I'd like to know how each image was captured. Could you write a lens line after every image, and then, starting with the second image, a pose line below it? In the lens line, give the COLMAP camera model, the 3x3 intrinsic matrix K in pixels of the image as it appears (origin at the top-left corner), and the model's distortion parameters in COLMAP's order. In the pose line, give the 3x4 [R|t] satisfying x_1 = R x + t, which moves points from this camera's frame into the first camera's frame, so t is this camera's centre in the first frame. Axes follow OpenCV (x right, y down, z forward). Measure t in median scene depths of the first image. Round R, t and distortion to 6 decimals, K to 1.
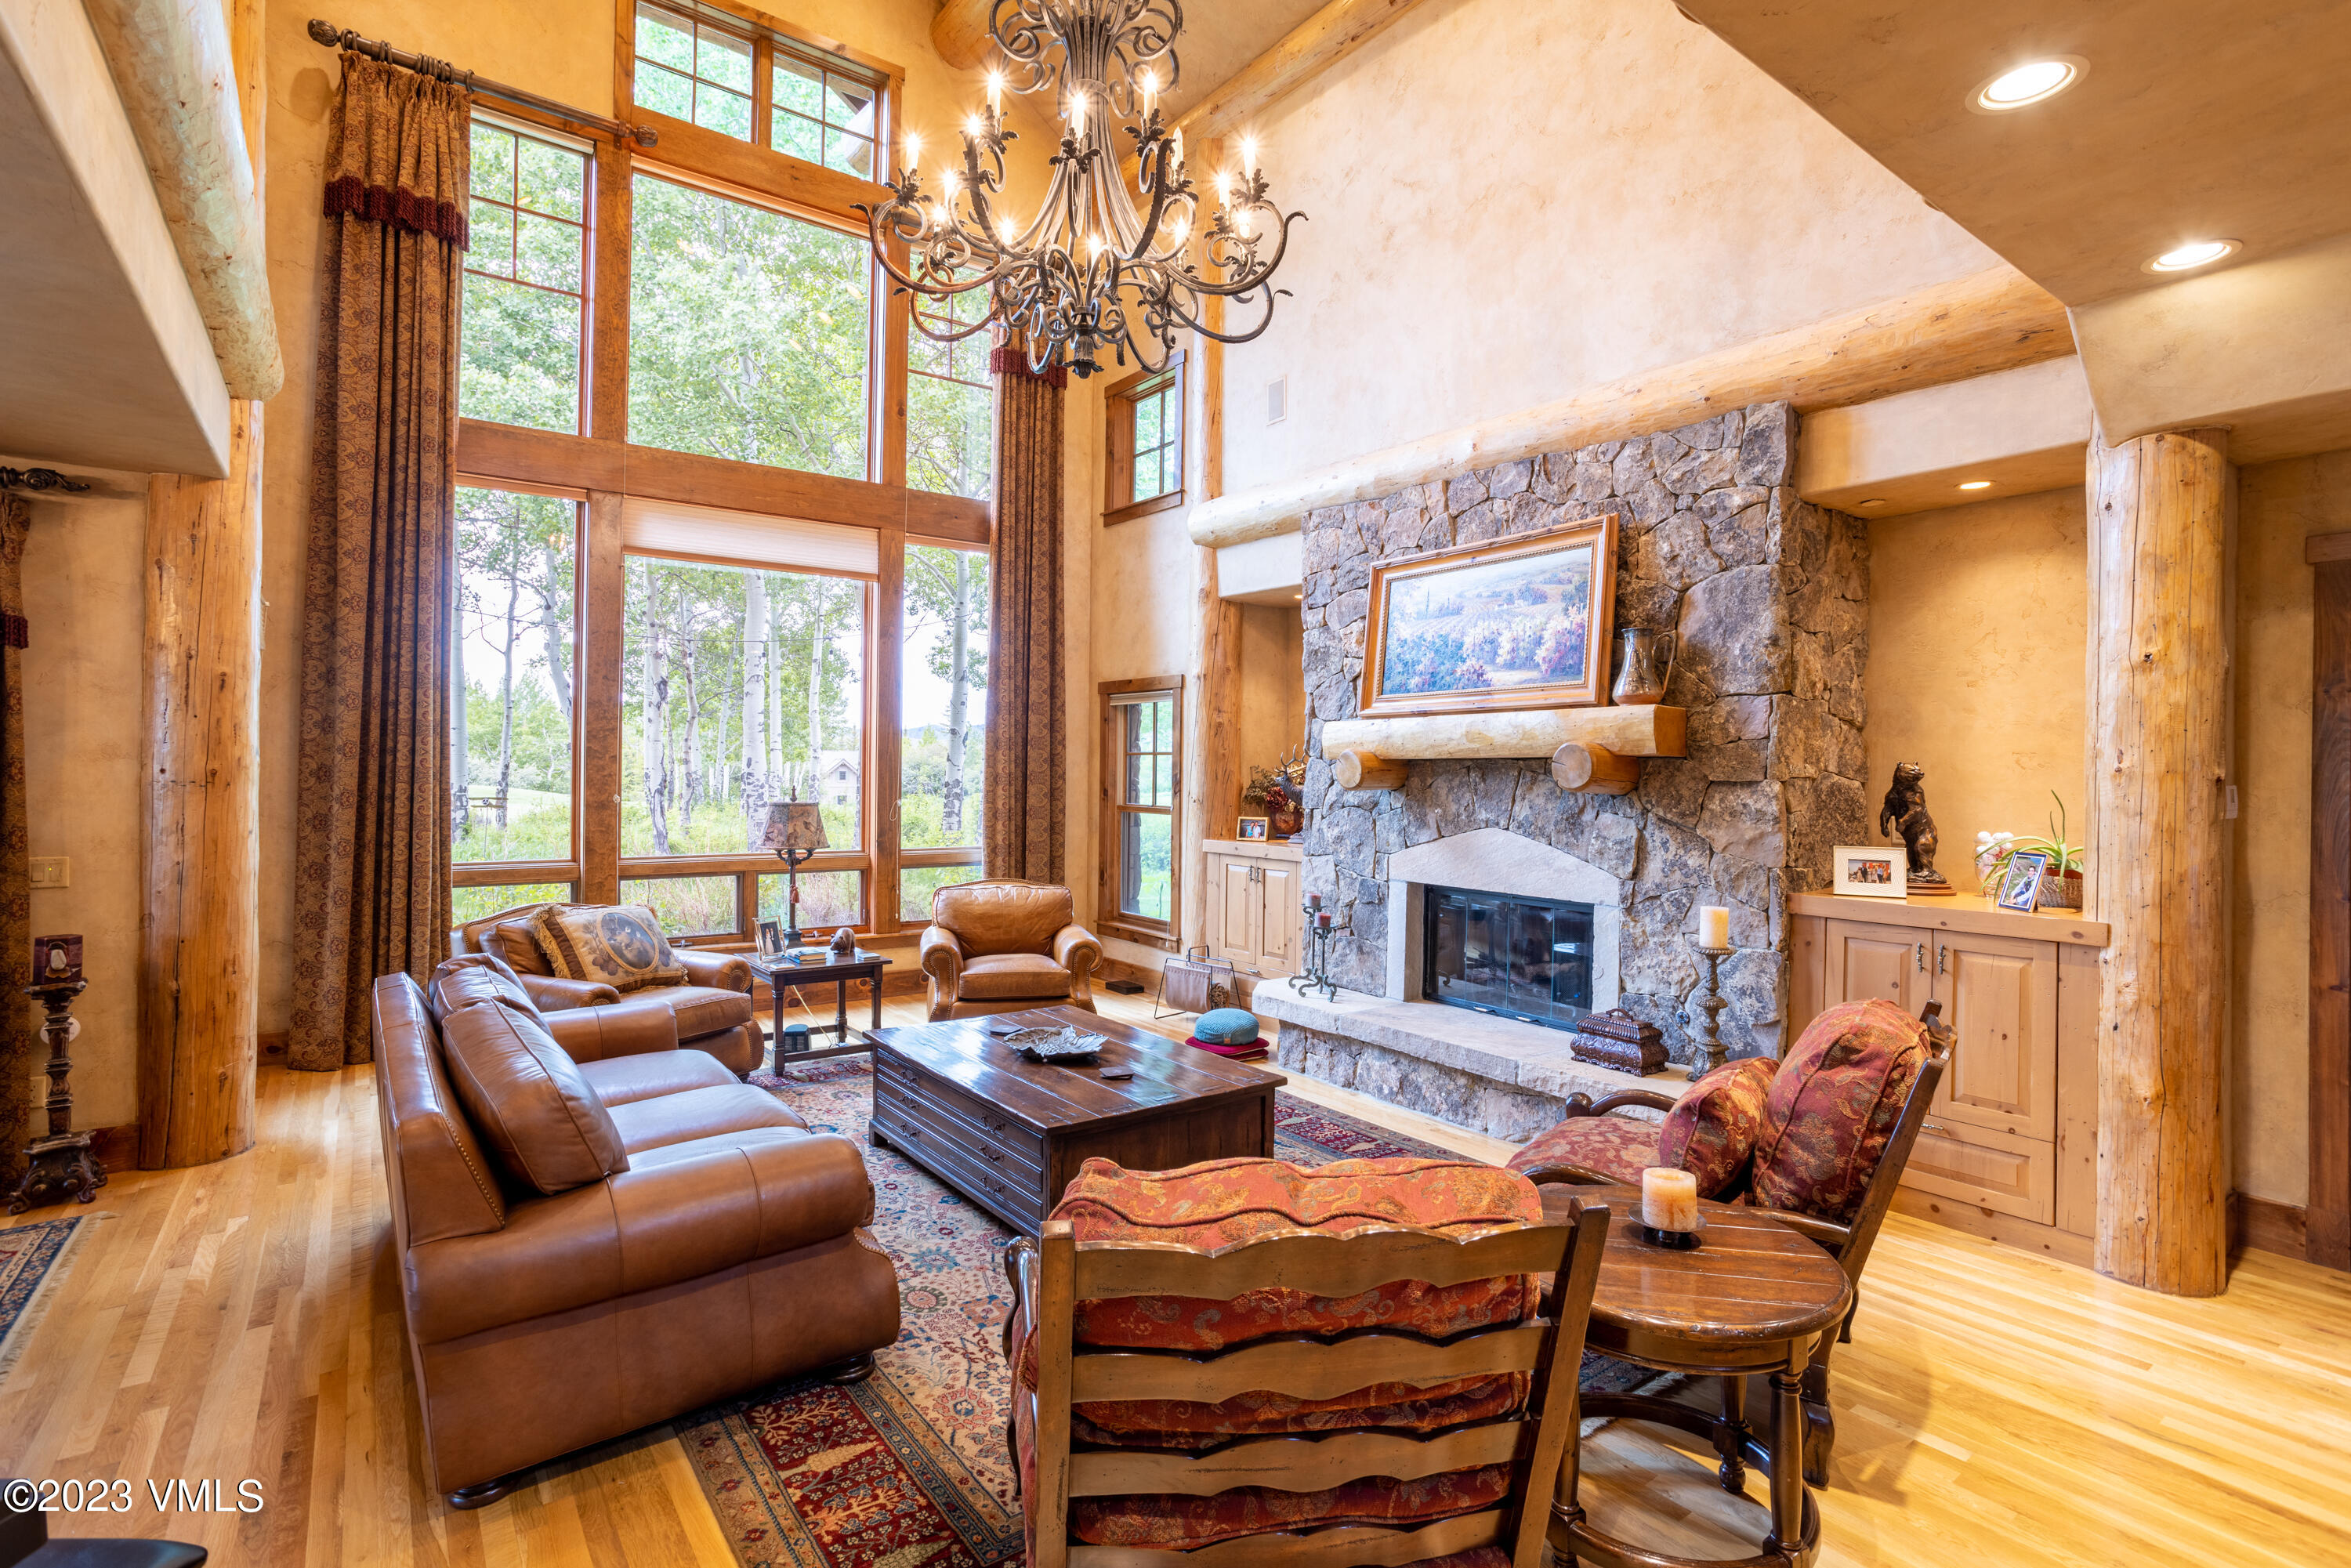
lens RADIAL K [[1129.8, 0, 1174.6], [0, 1129.8, 768.7], [0, 0, 1]] dist [-0.056874, 0.038710]
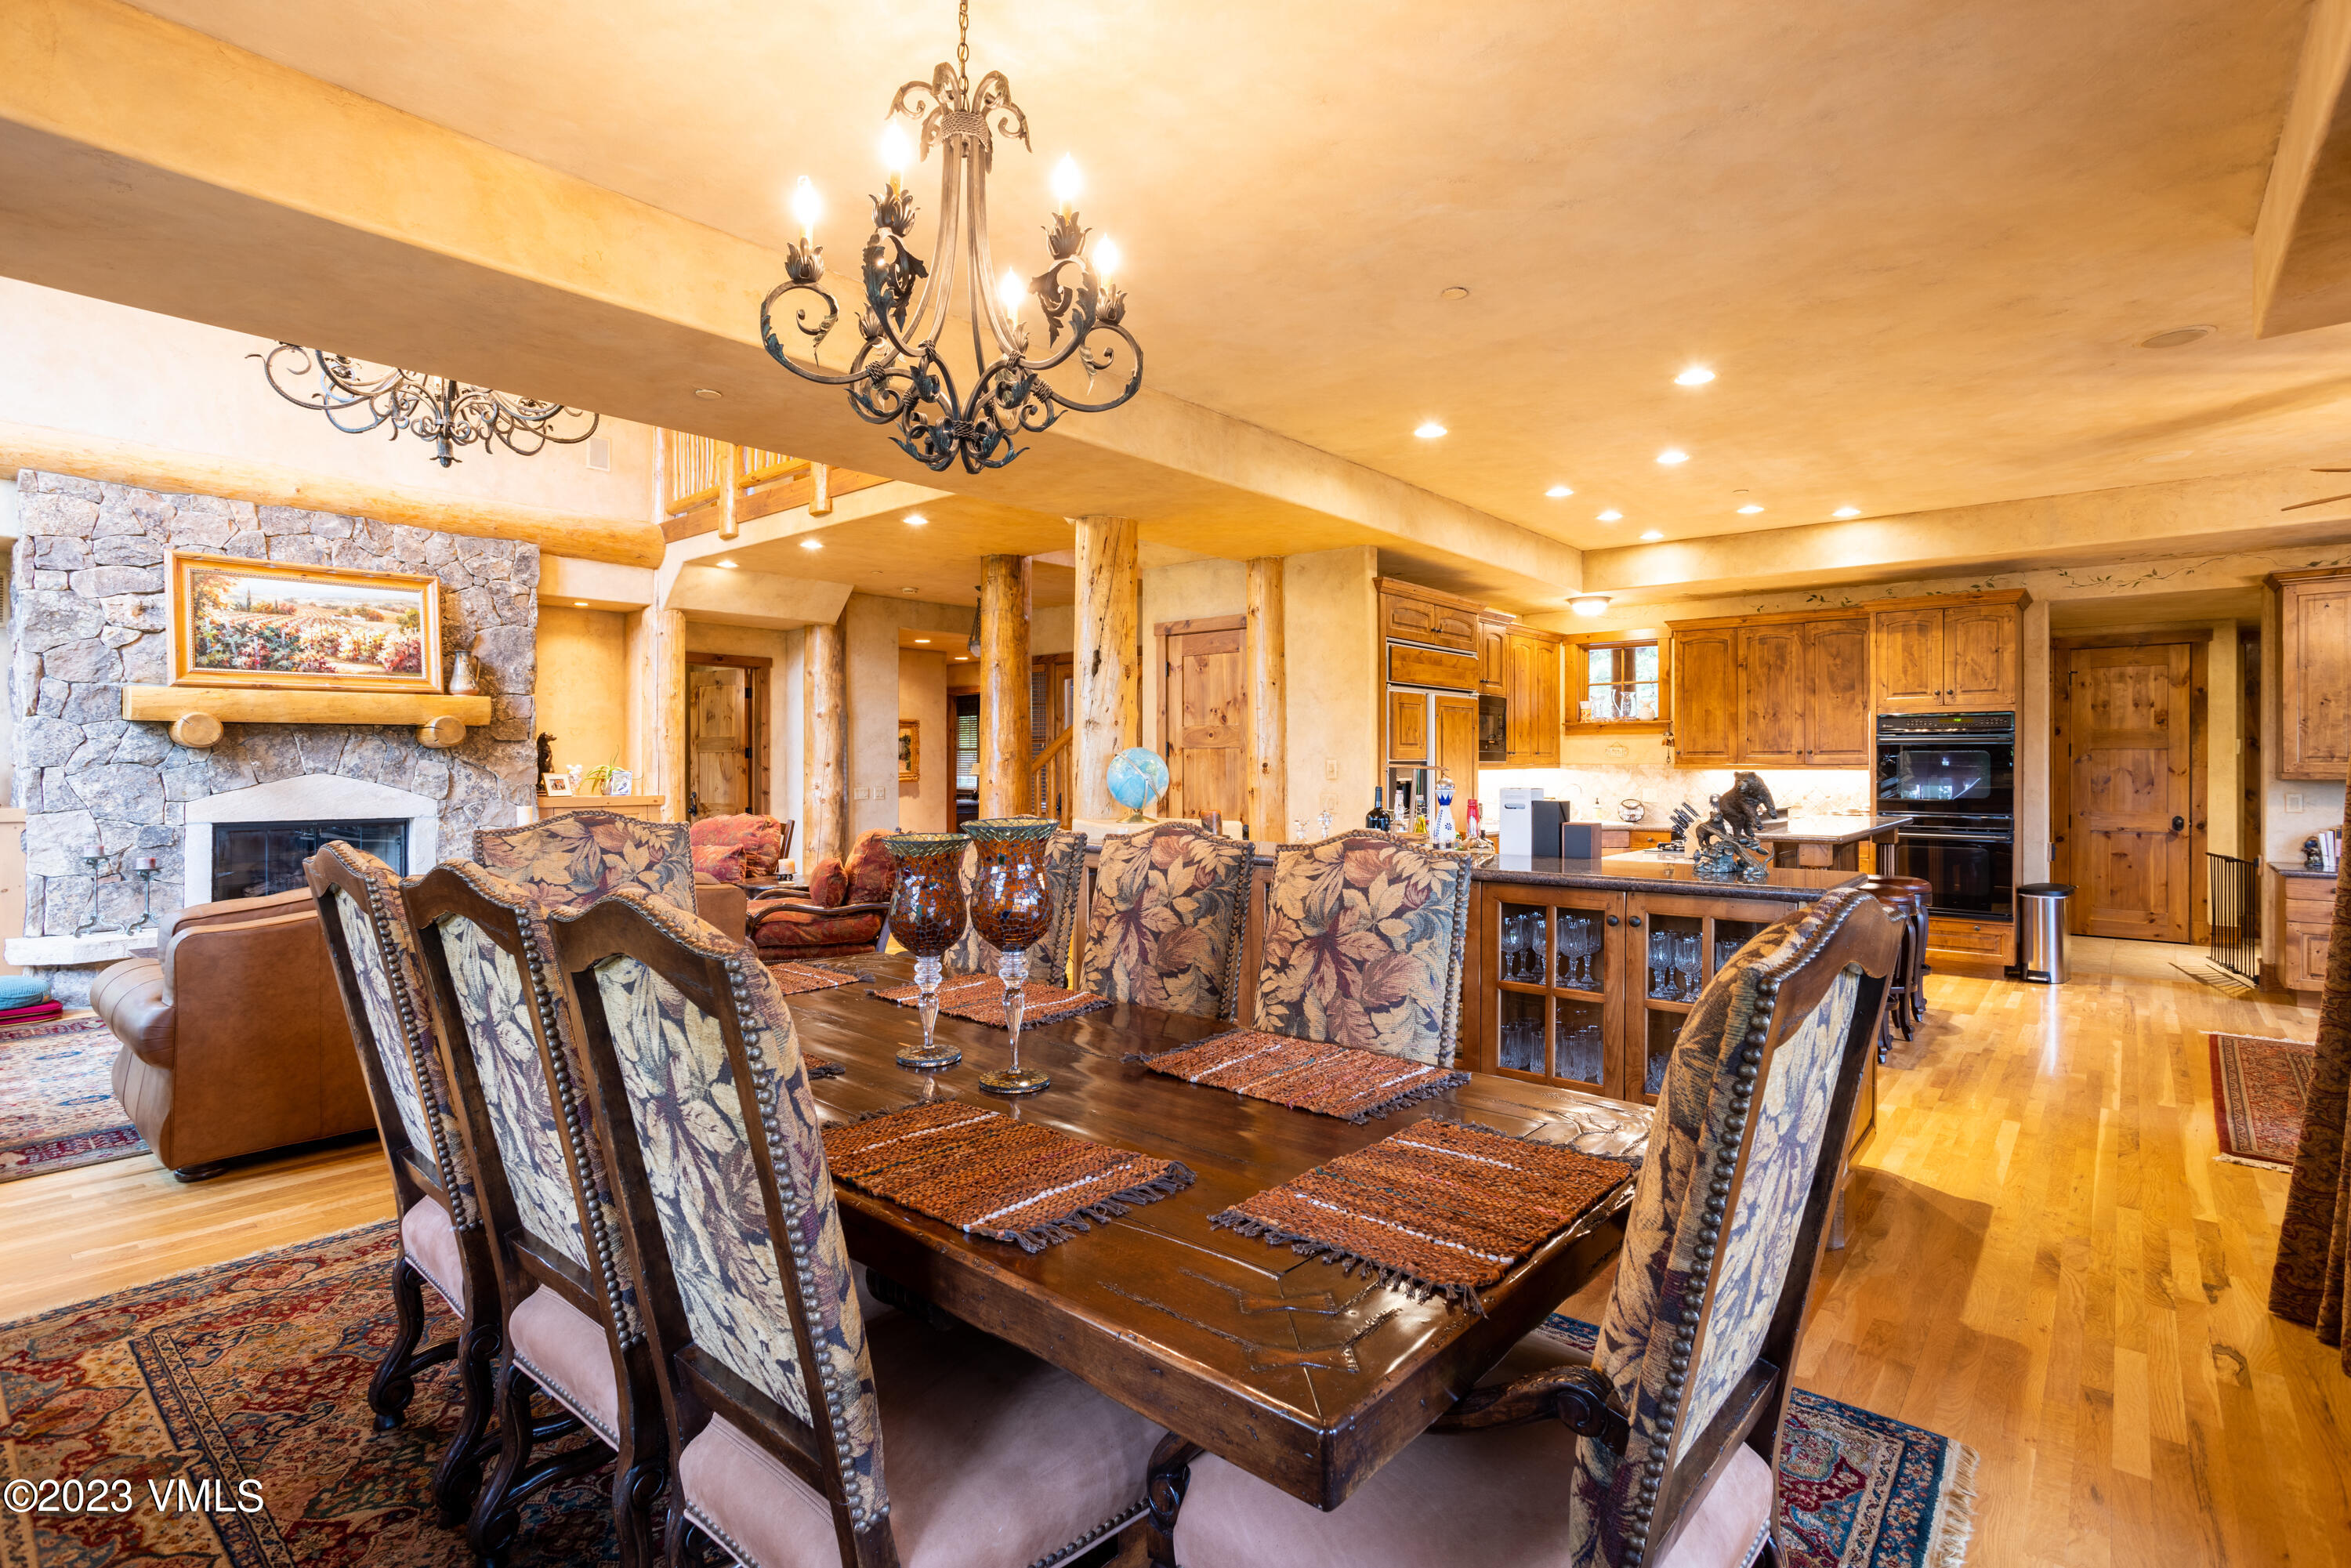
lens RADIAL K [[1125.8, 0, 1172.8], [0, 1125.8, 767.5], [0, 0, 1]] dist [-0.039677, 0.026186]
pose [[-0.226942, -0.016902, 0.973762, -1.342967], [-0.005005, 0.999856, 0.016188, 0.018268], [-0.973895, -0.001200, -0.226994, 0.297301]]
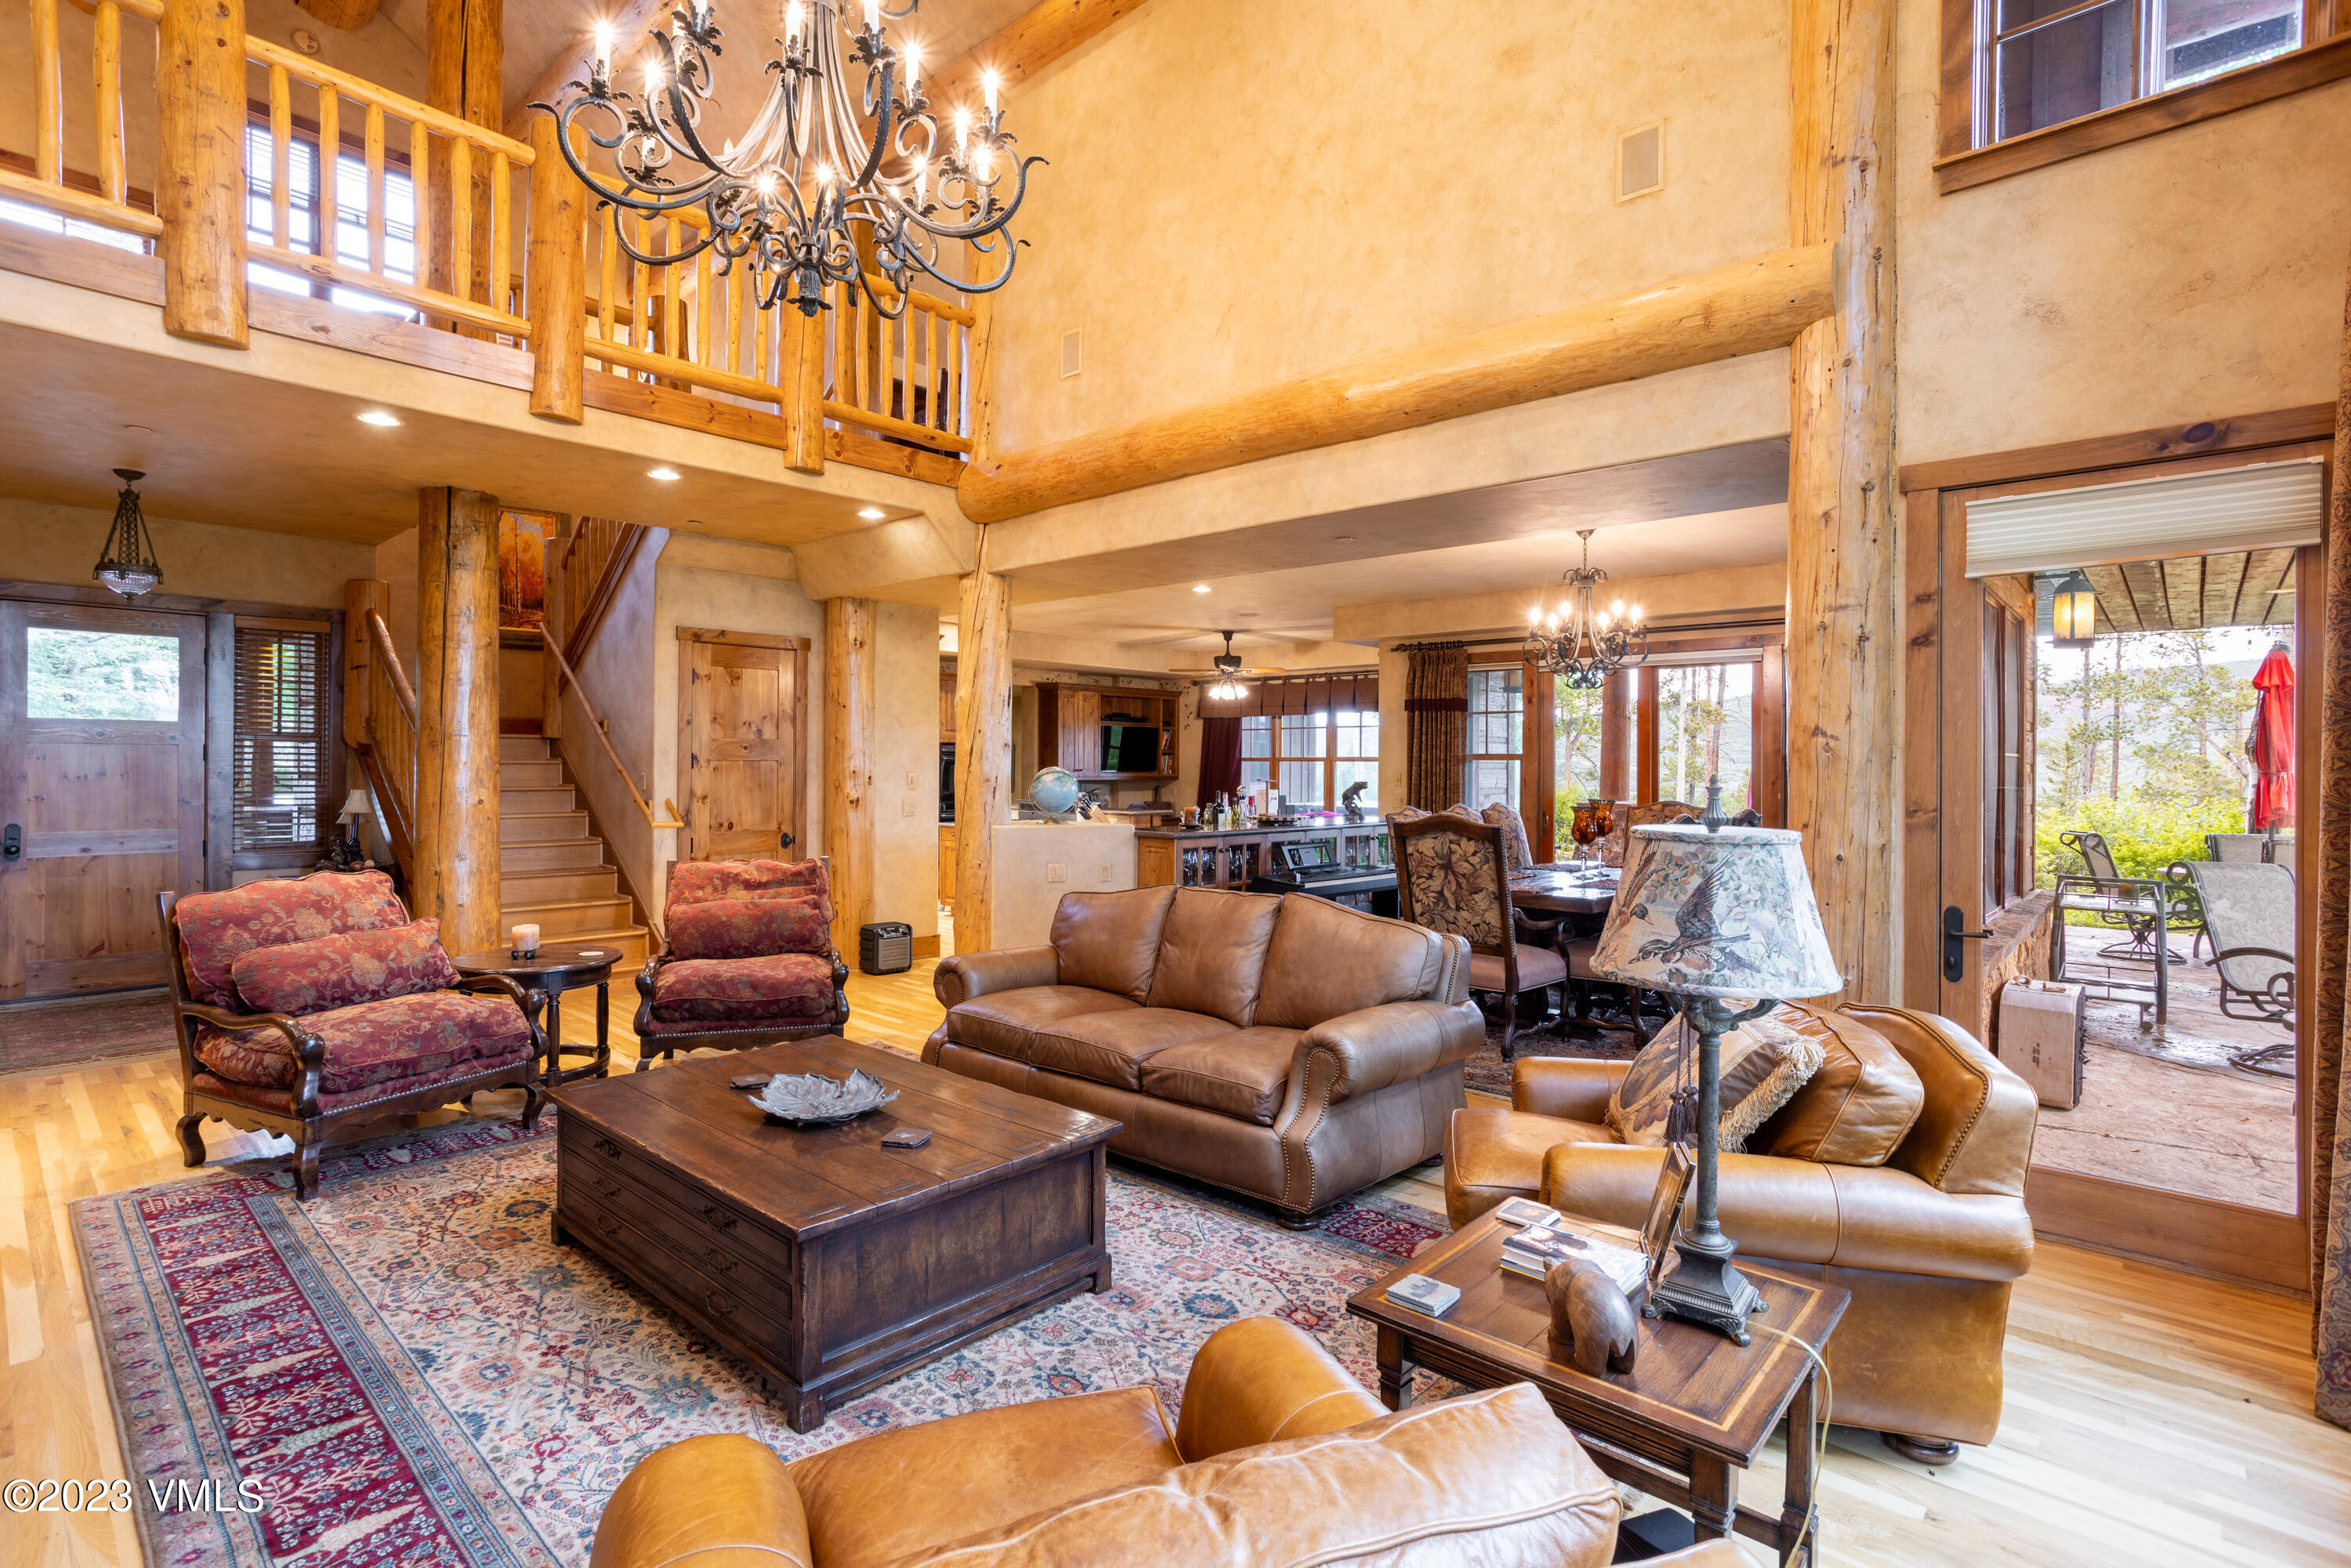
lens RADIAL K [[1125.8, 0, 1172.8], [0, 1125.8, 767.5], [0, 0, 1]] dist [-0.039677, 0.026186]
pose [[-0.980311, -0.019827, -0.196463, -0.154254], [-0.020168, 0.999797, -0.000267, 0.018147], [0.196428, 0.003700, -0.980511, 1.507624]]
